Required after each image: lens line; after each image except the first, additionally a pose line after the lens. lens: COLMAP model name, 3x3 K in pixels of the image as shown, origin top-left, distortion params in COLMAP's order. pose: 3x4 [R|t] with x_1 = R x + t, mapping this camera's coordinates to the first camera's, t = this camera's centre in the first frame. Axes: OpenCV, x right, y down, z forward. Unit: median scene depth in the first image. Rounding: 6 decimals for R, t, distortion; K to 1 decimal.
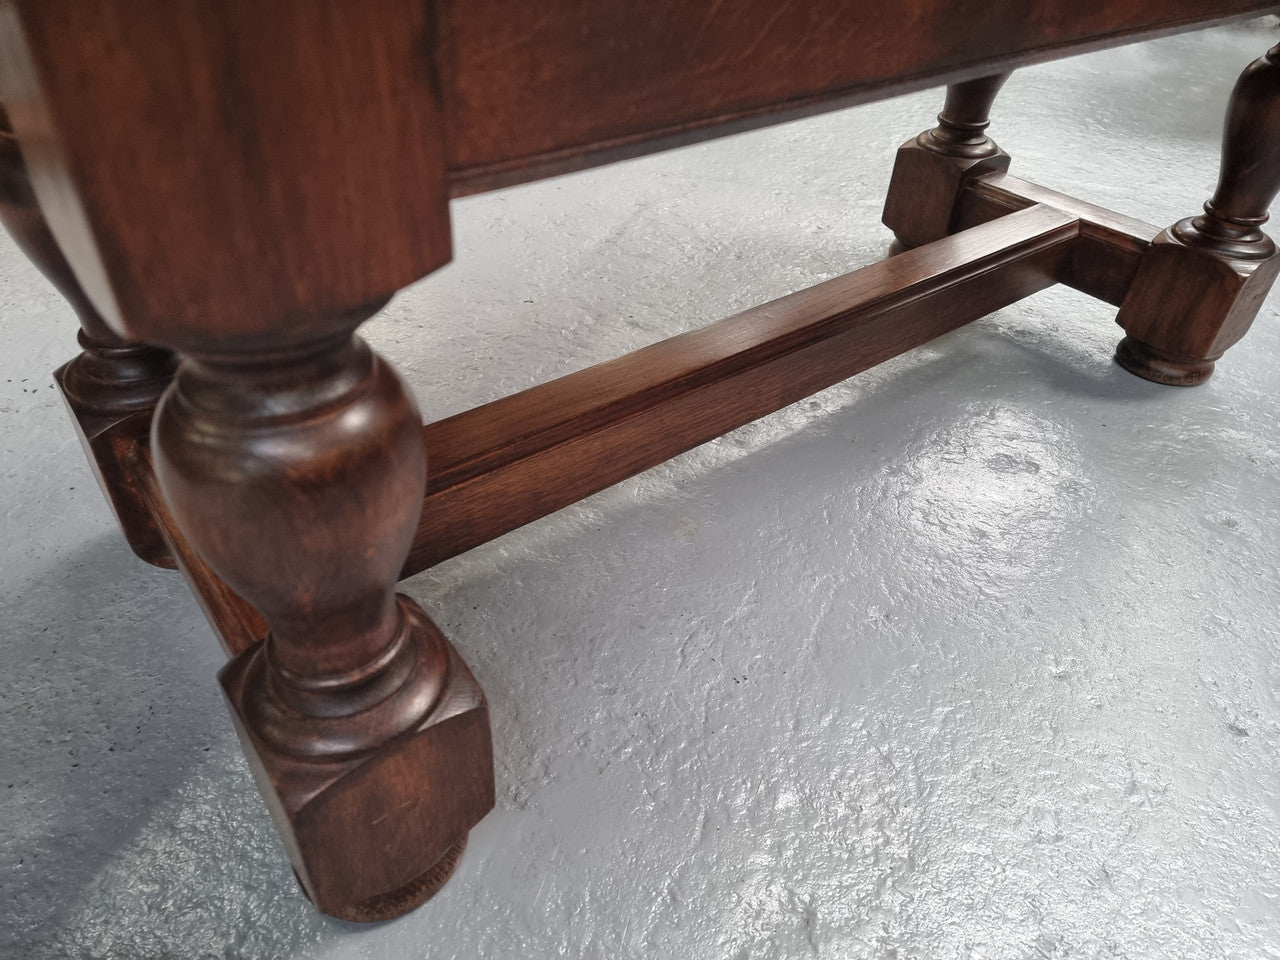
lens RADIAL K [[909.1, 0, 636.5], [0, 909.1, 485.2], [0, 0, 1]] dist [0.052134, -0.041382]
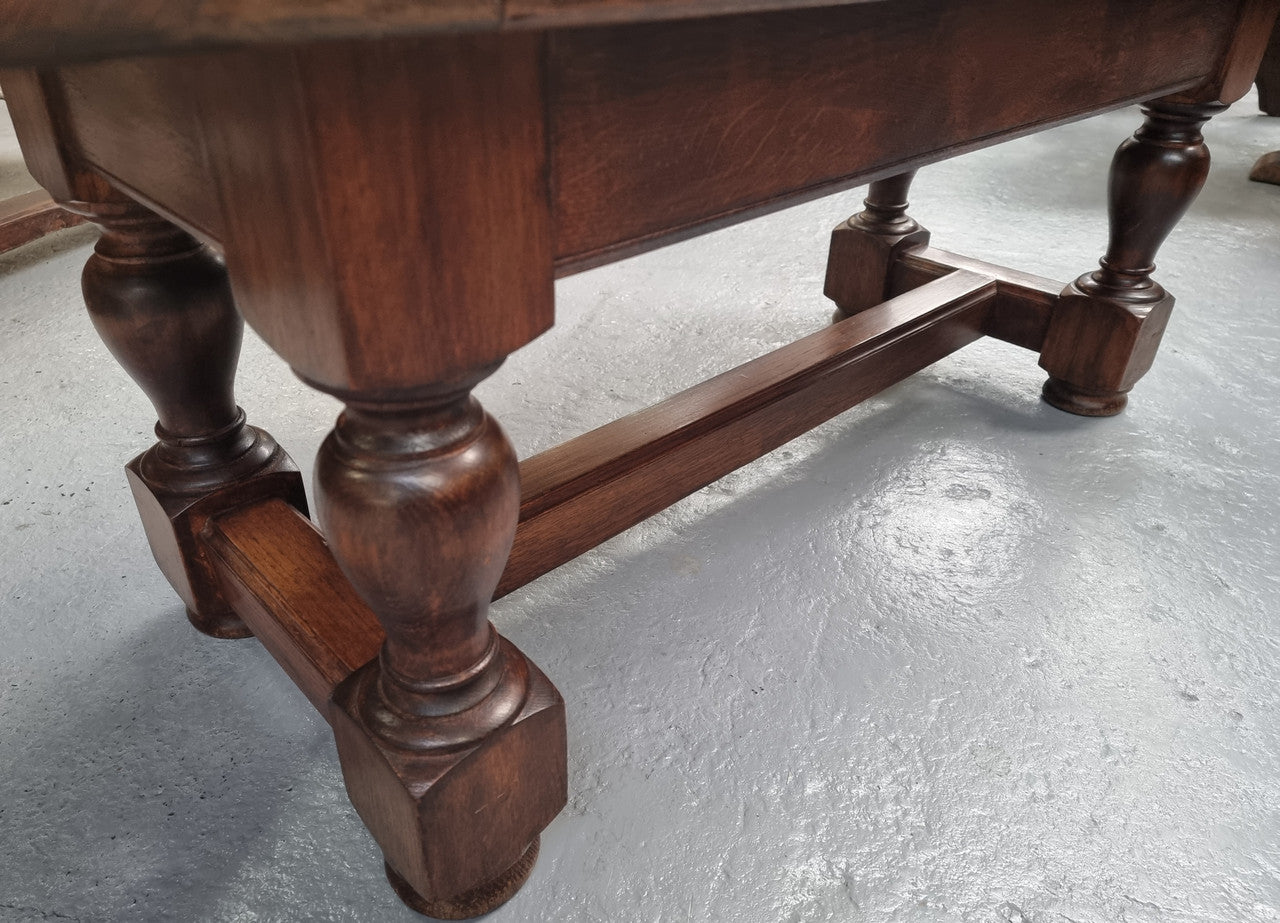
lens RADIAL K [[910.9, 0, 632.9], [0, 910.9, 470.9], [0, 0, 1]] dist [0.043154, -0.023527]
pose [[0.995662, -0.074344, 0.055939, -0.086833], [0.080082, 0.990864, -0.108515, 0.058229], [-0.047361, 0.112524, 0.992520, -0.148633]]
